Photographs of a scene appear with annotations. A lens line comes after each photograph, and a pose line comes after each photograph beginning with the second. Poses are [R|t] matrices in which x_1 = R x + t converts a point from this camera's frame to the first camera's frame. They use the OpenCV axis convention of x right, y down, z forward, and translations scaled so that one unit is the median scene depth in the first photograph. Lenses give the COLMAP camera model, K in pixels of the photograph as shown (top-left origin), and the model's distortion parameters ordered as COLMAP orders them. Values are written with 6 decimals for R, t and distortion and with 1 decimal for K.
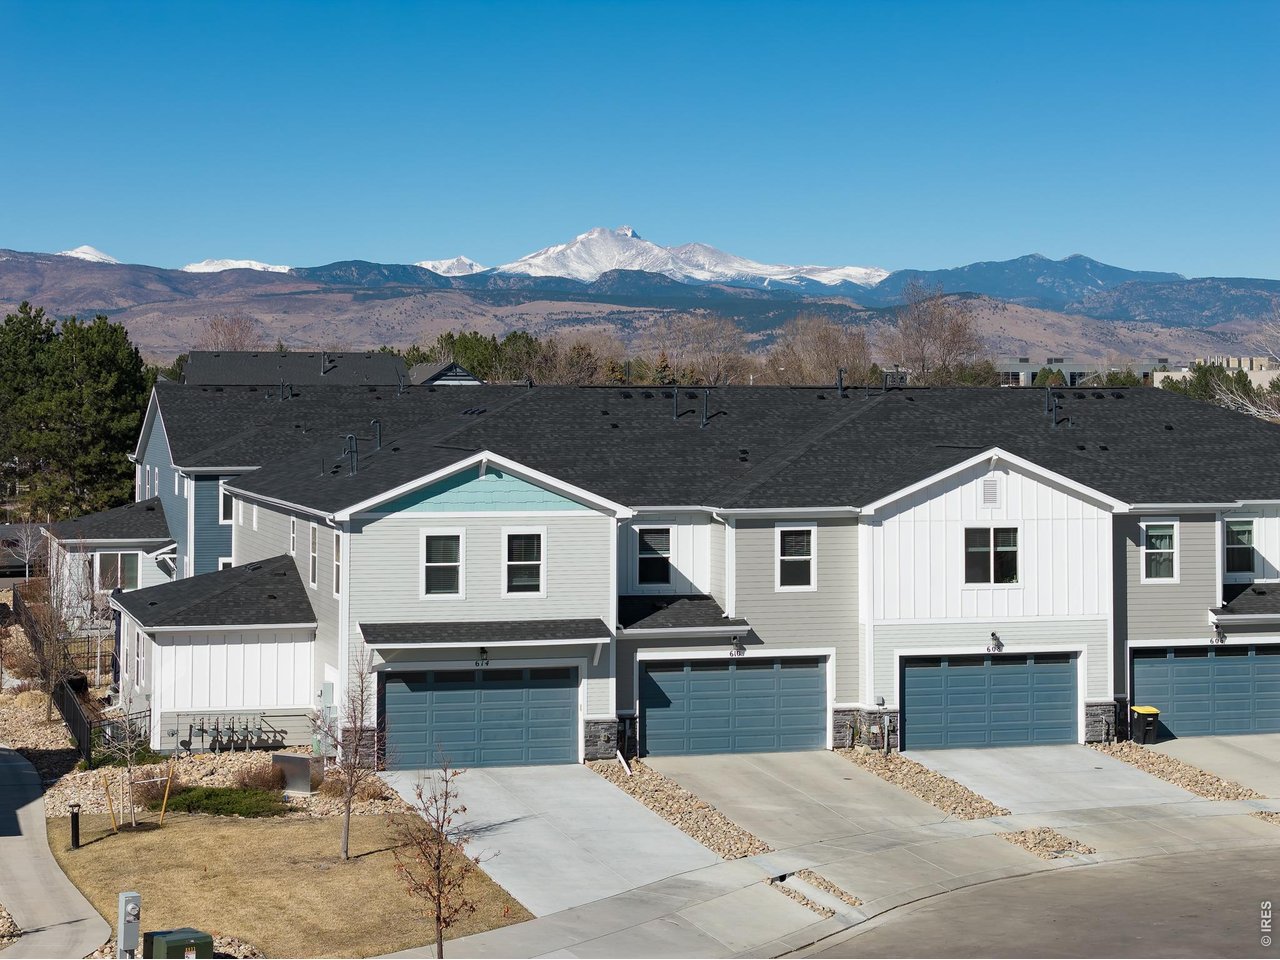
lens RADIAL K [[2402.4, 0, 650.5], [0, 2402.4, 487.3], [0, 0, 1]] dist [0.036695, 0.000000]
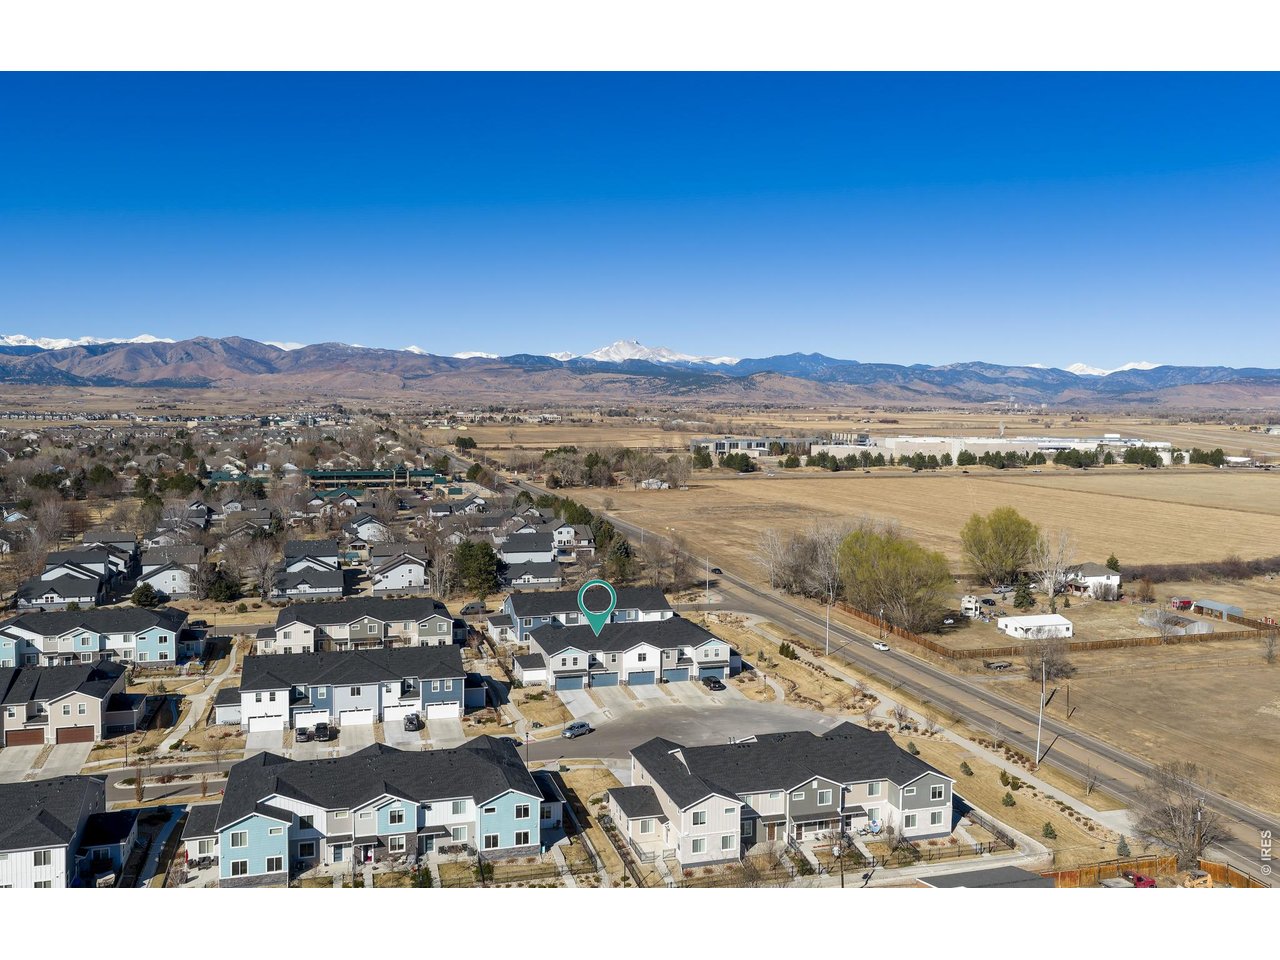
lens RADIAL K [[973.0, 0, 629.4], [0, 973.0, 474.6], [0, 0, 1]] dist [0.005703, -0.011171]
pose [[0.999884, -0.003282, -0.014864, 0.149937], [0.003717, 0.999562, 0.029357, -0.591767], [0.014761, -0.029409, 0.999458, -1.832672]]
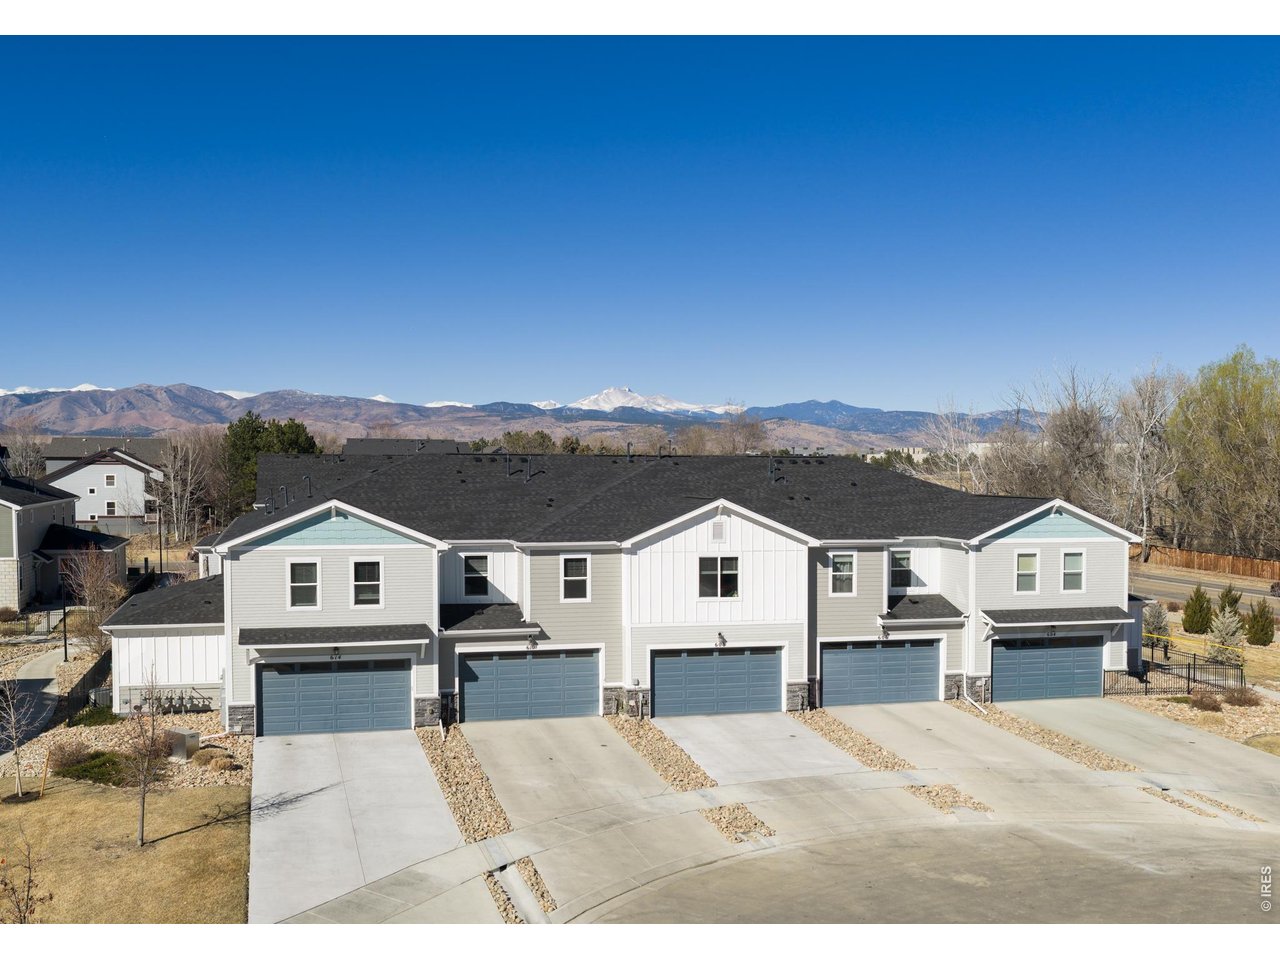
lens RADIAL K [[1096.5, 0, 613.2], [0, 1096.5, 552.5], [0, 0, 1]] dist [0.022922, -0.004054]
pose [[0.999753, 0.006479, -0.021242, 0.094798], [-0.005581, 0.999100, 0.042056, -0.011807], [0.021496, -0.041927, 0.998889, 0.372928]]
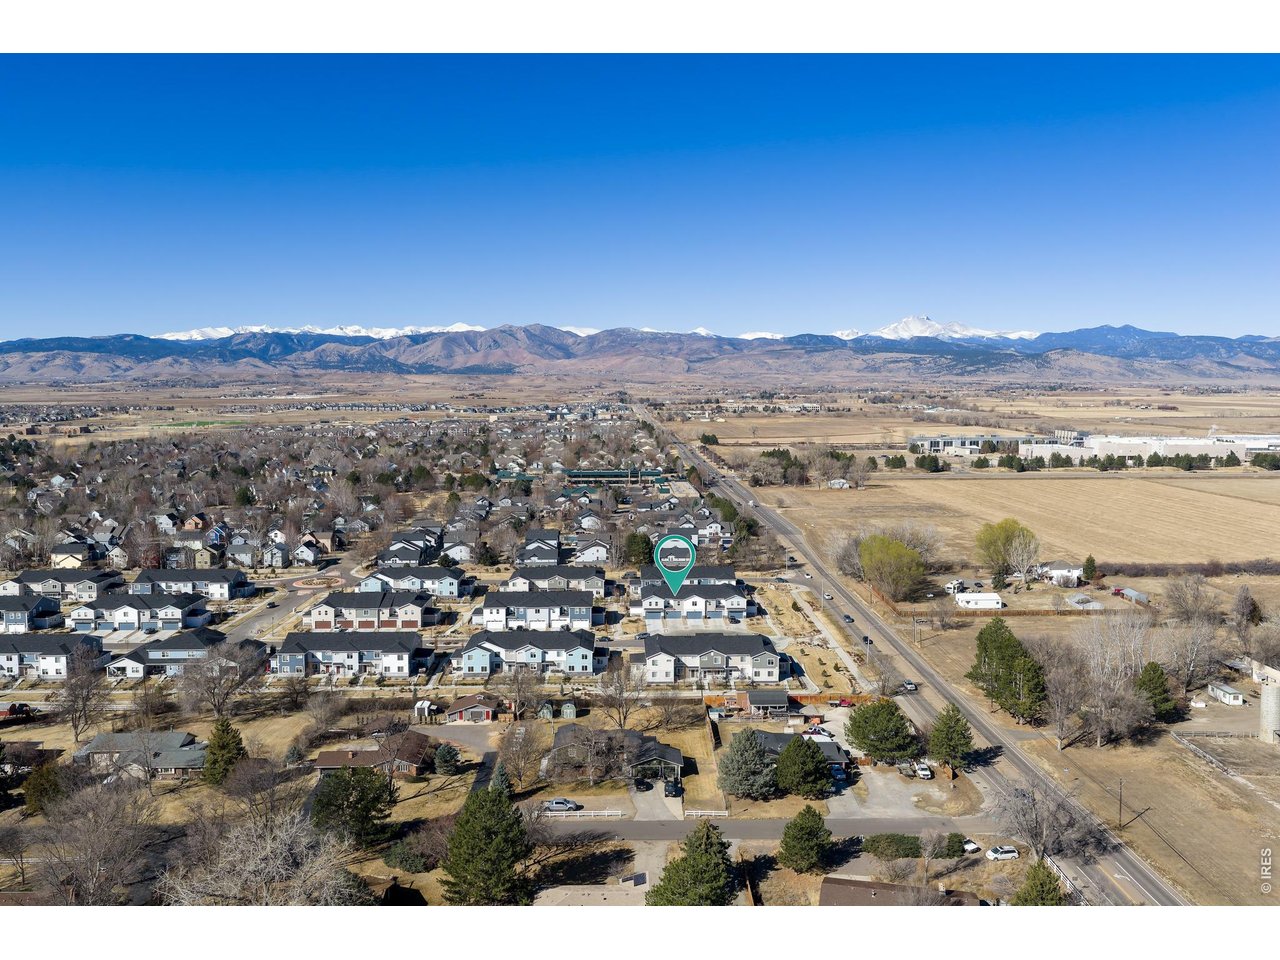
lens RADIAL K [[973.0, 0, 635.7], [0, 973.0, 476.6], [0, 0, 1]] dist [0.005703, -0.011171]
pose [[0.956332, 0.006216, -0.292215, 1.329282], [0.008394, 0.998777, 0.048717, -0.883704], [0.292161, -0.049042, 0.955111, -3.902901]]
